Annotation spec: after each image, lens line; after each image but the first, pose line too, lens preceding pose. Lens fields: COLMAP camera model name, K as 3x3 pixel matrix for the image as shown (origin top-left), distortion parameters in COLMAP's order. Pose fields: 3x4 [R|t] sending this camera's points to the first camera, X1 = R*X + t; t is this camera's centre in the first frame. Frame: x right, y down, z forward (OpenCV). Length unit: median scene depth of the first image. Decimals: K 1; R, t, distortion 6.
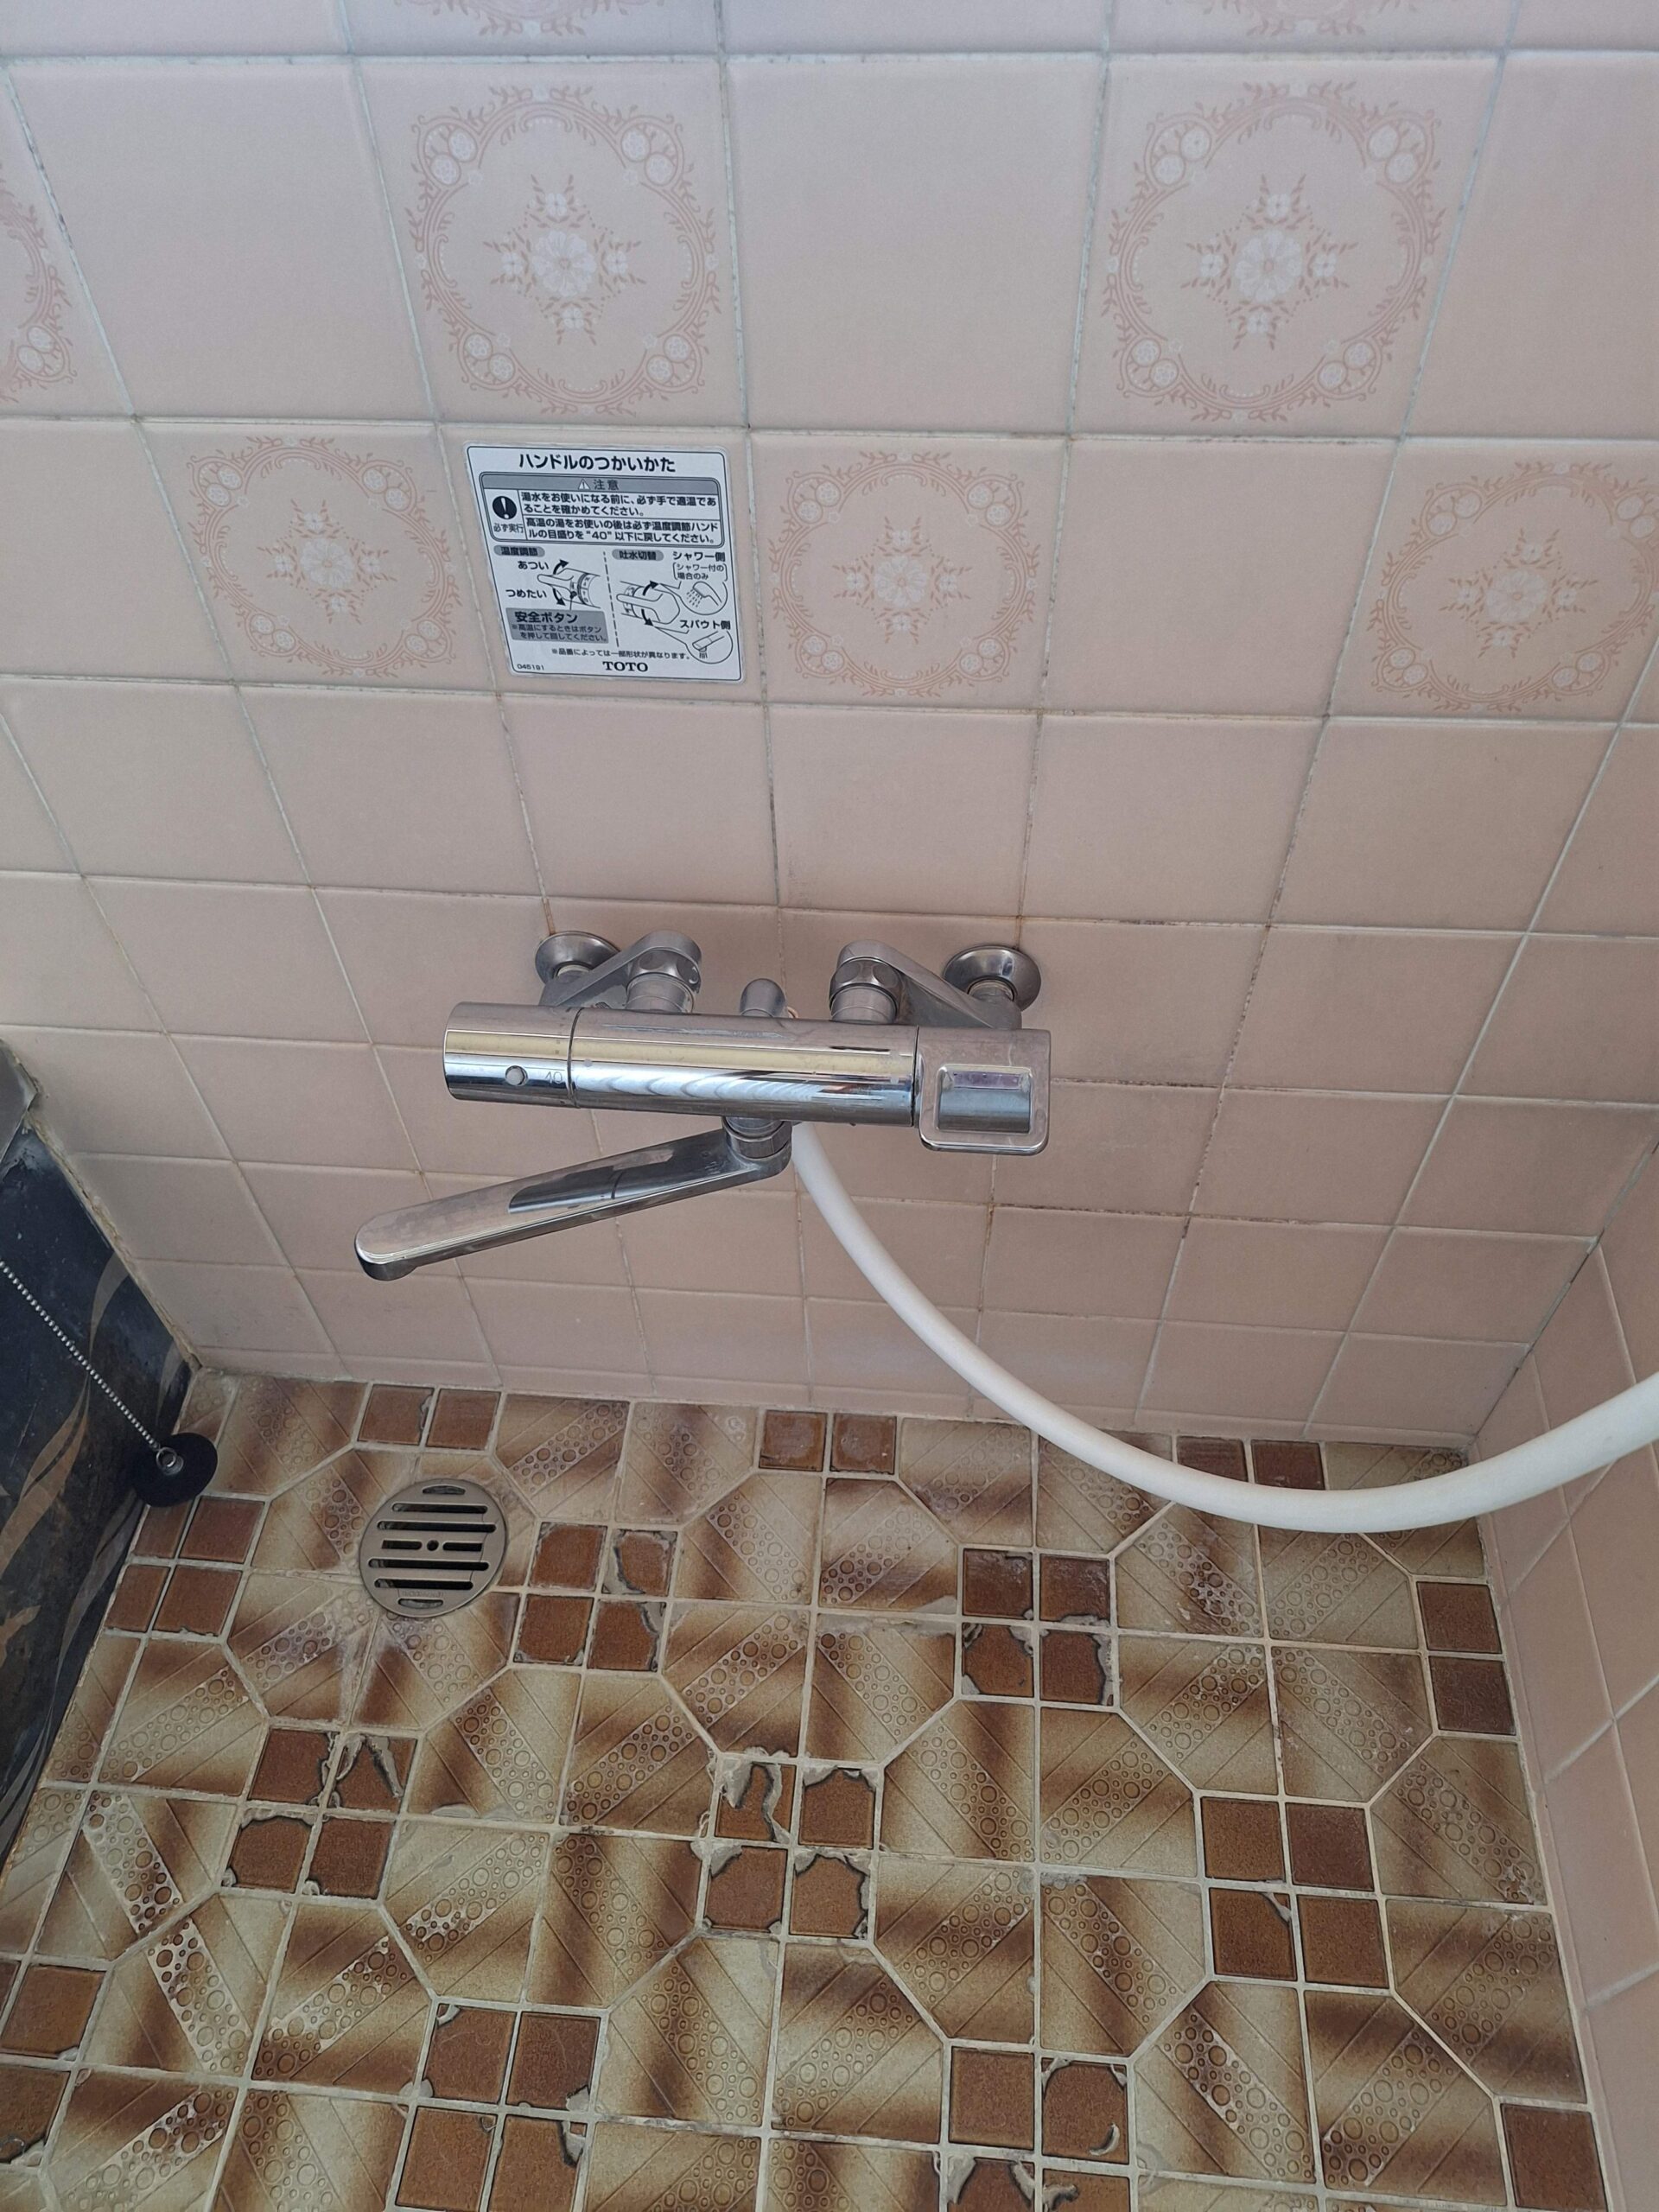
lens RADIAL K [[1525.0, 0, 824.7], [0, 1525.0, 1113.8], [0, 0, 1]] dist [0.023113, -0.010024]
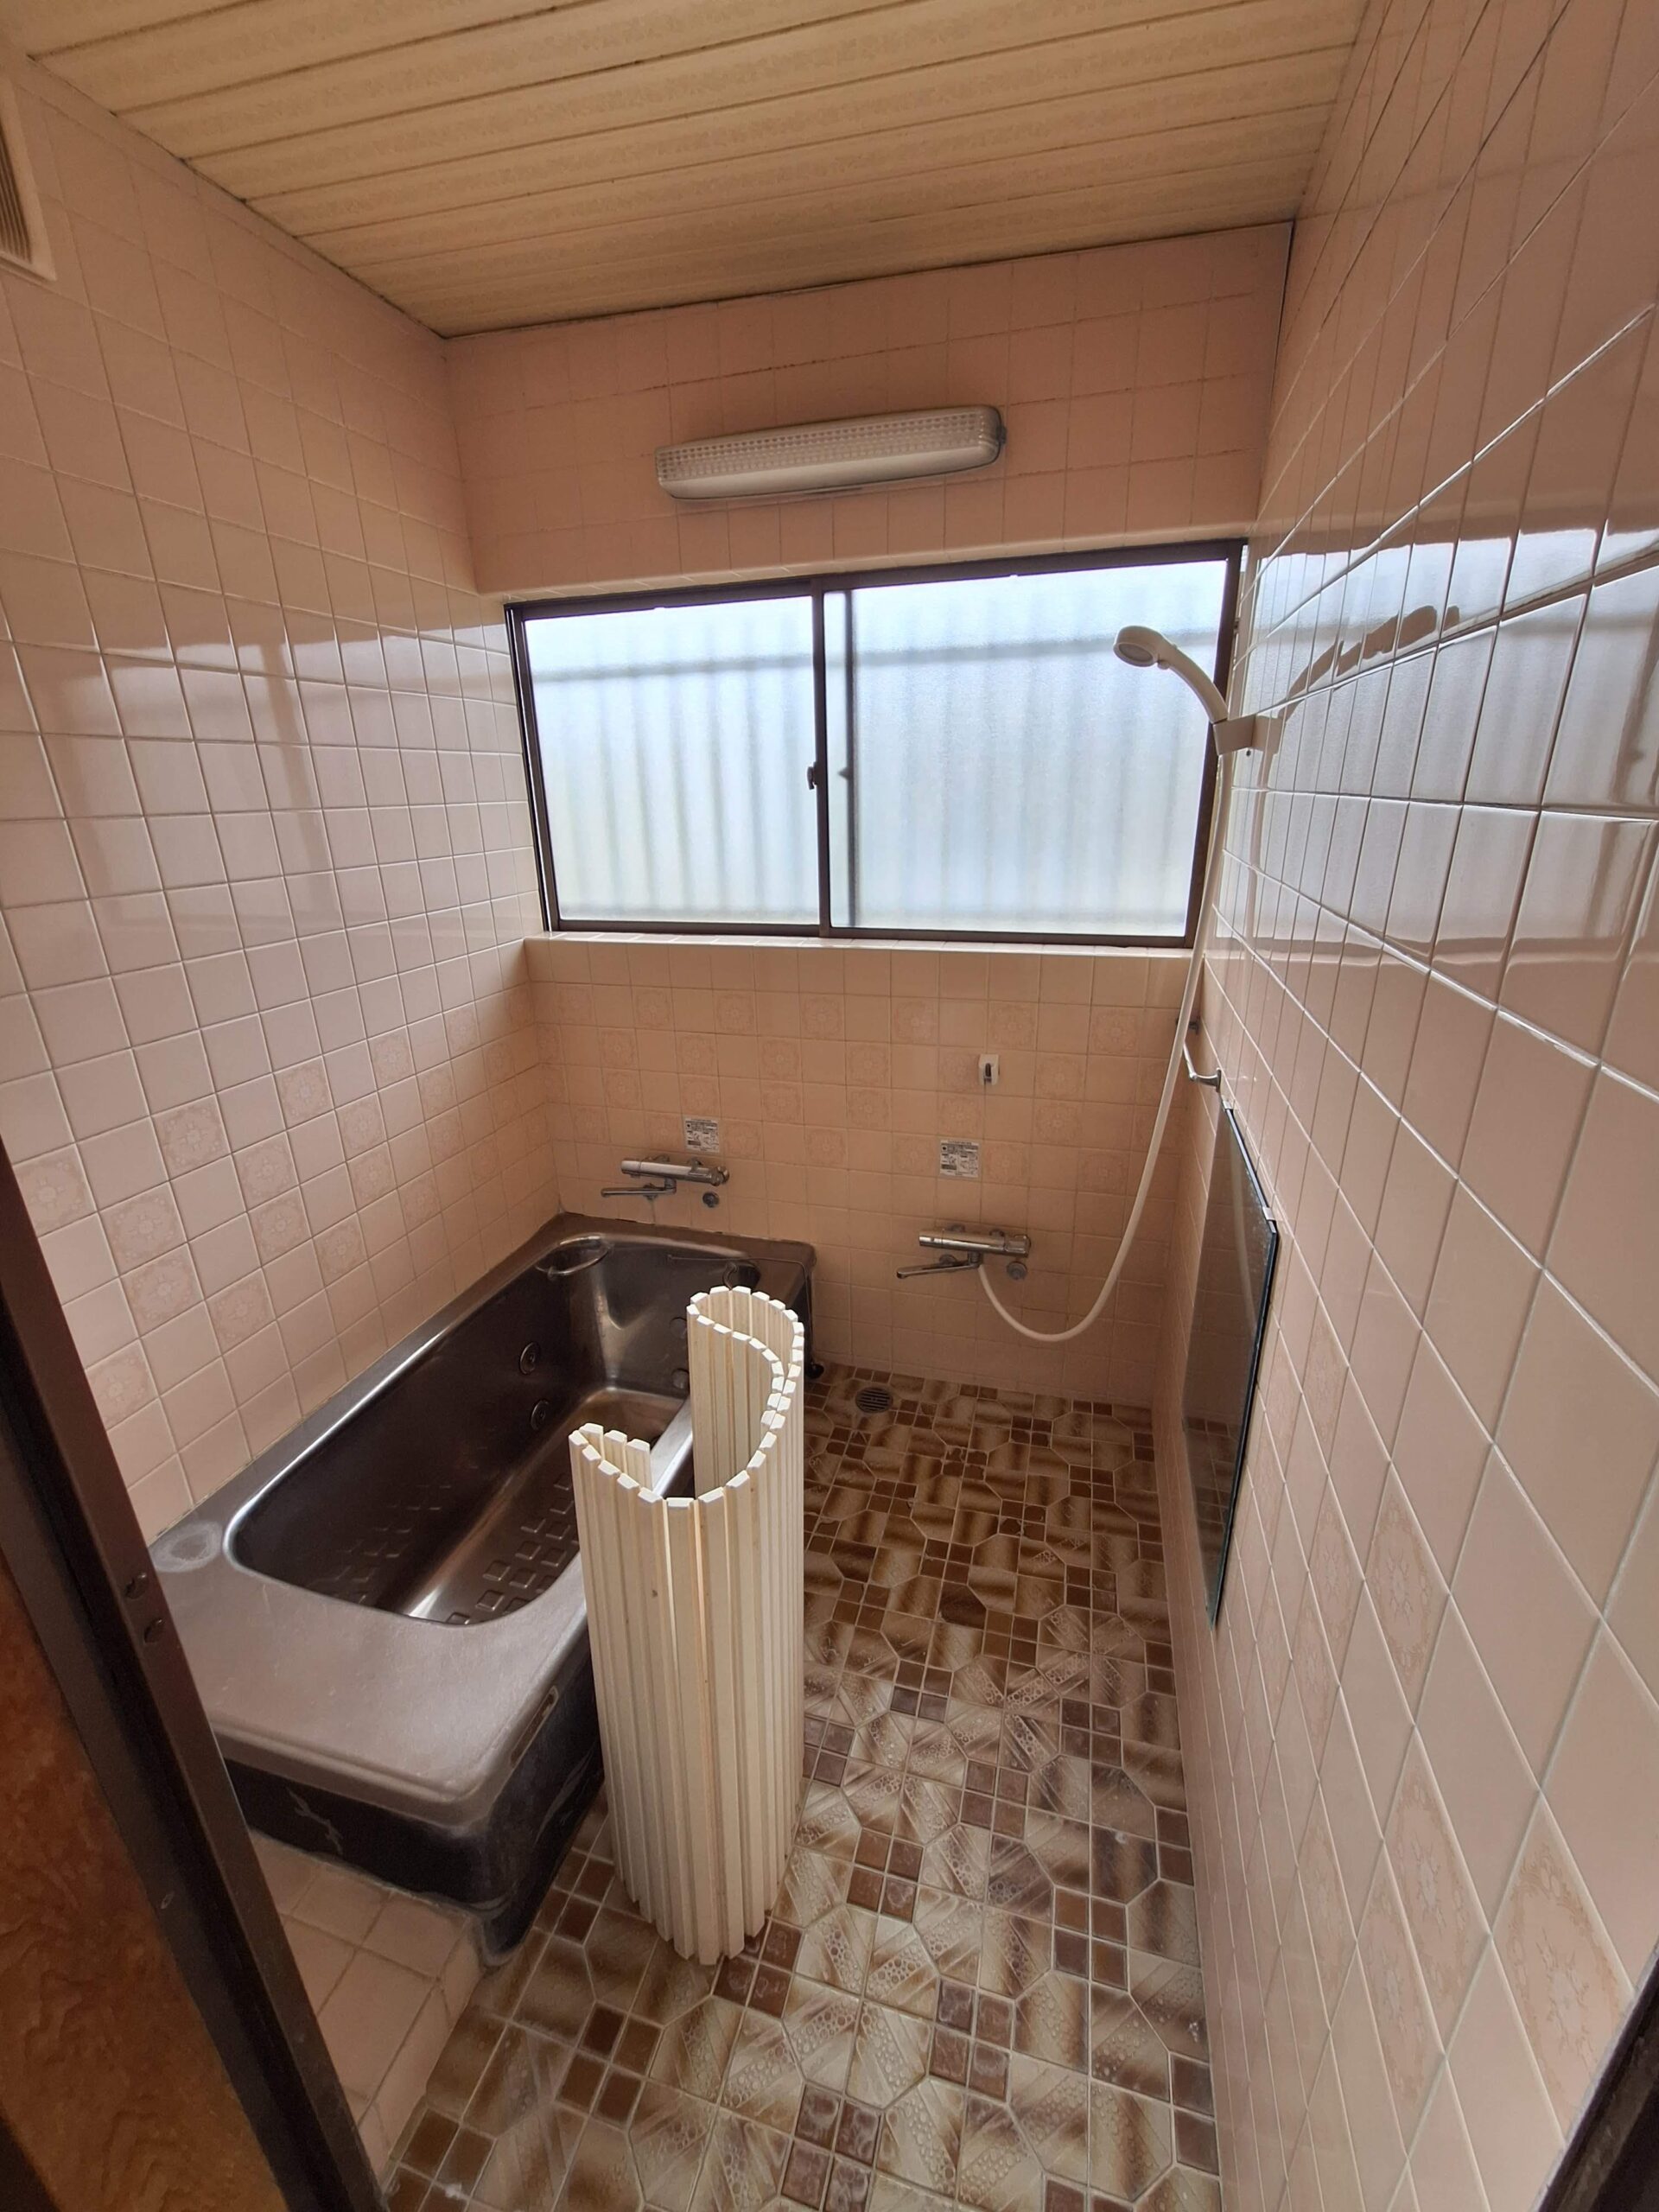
lens RADIAL K [[894.3, 0, 831.1], [0, 894.3, 1100.3], [0, 0, 1]] dist [0.000165, 0.000001]
pose [[0.982761, 0.068558, -0.171698, -0.028446], [-0.146303, 0.856177, -0.495536, 0.841774], [0.113031, 0.512114, 0.851448, -1.453794]]
